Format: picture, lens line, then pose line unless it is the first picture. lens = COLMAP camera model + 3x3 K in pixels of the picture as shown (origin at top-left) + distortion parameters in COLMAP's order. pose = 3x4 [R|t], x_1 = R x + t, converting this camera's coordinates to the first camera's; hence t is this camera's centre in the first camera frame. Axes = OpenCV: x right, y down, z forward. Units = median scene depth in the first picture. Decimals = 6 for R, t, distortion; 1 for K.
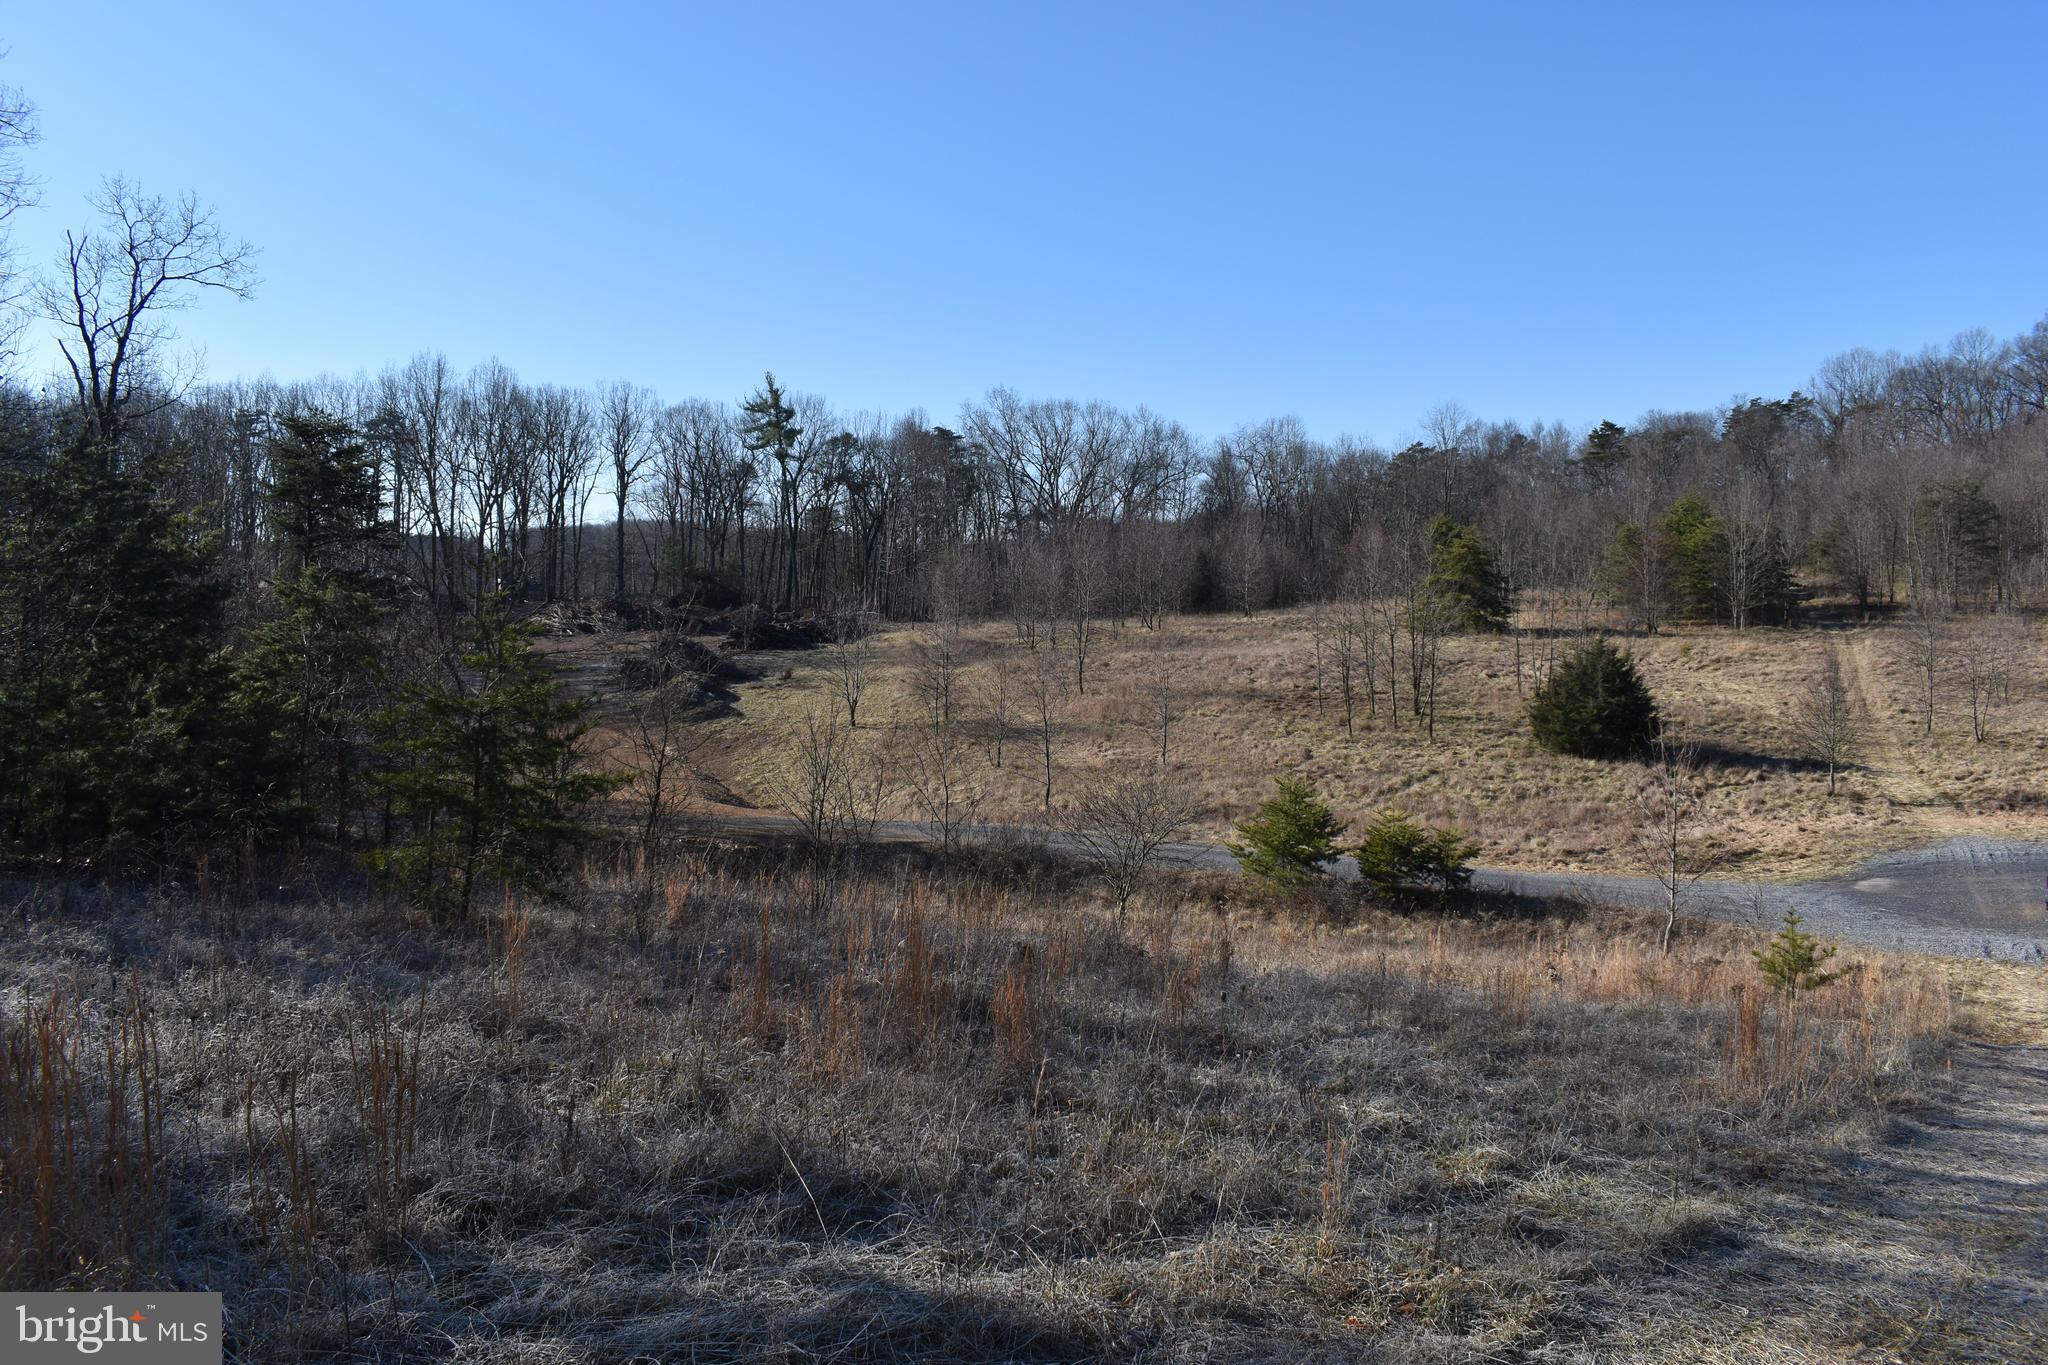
lens RADIAL K [[1578.8, 0, 1024.4], [0, 1578.8, 680.4], [0, 0, 1]] dist [-0.020076, -0.009089]
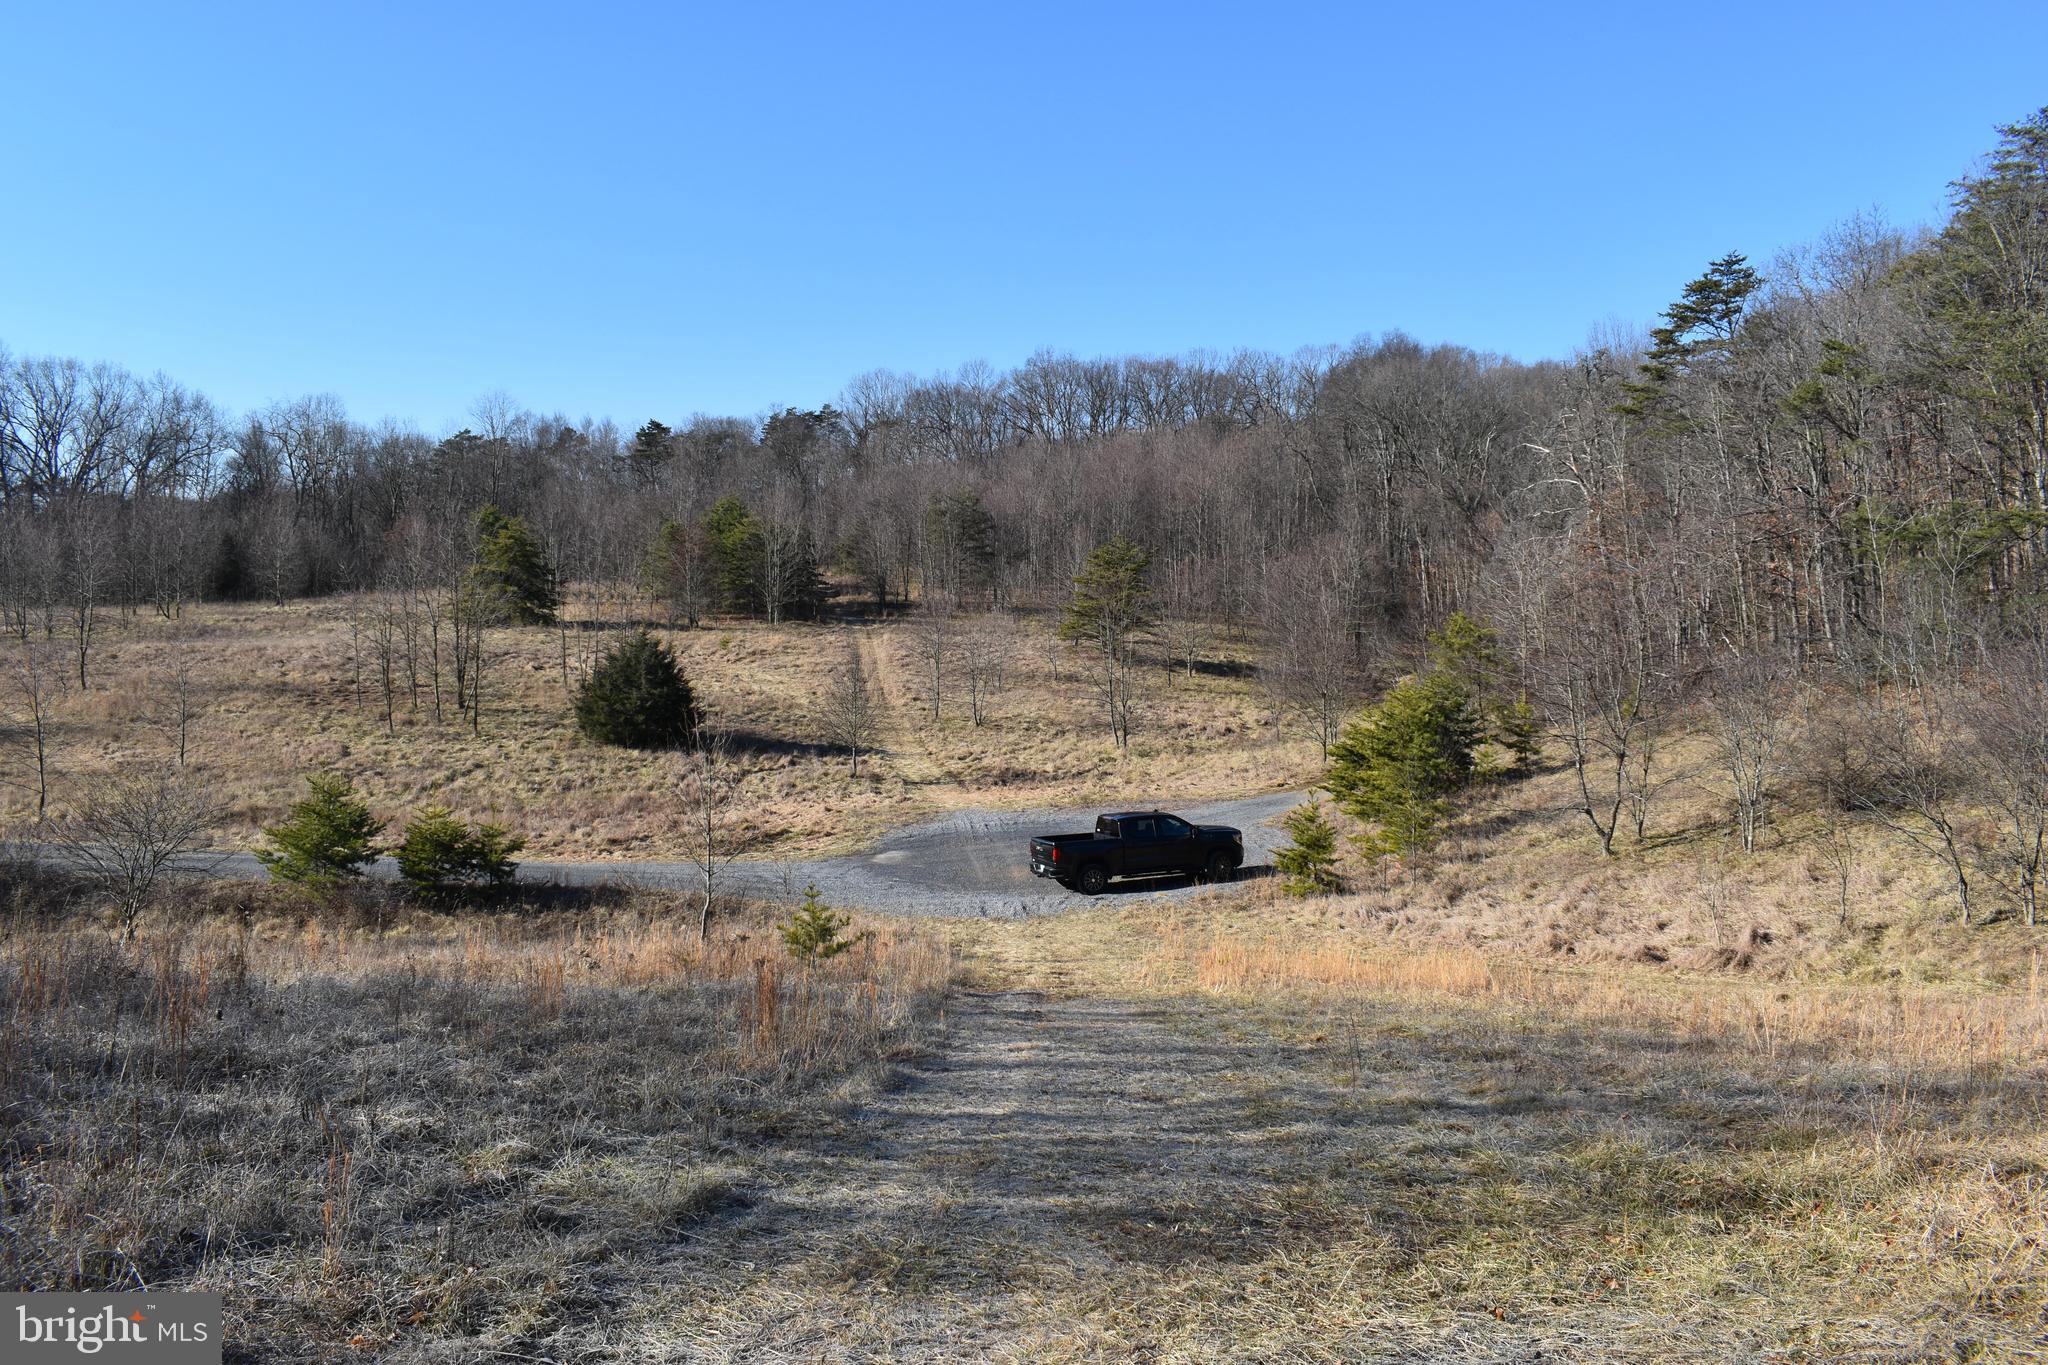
lens RADIAL K [[1578.8, 0, 1025.3], [0, 1578.8, 678.5], [0, 0, 1]] dist [-0.020076, -0.009089]
pose [[0.894536, -0.004701, 0.446971, 0.131056], [0.003452, 0.999988, 0.003607, 0.001238], [-0.446983, -0.001683, 0.894541, -0.032326]]
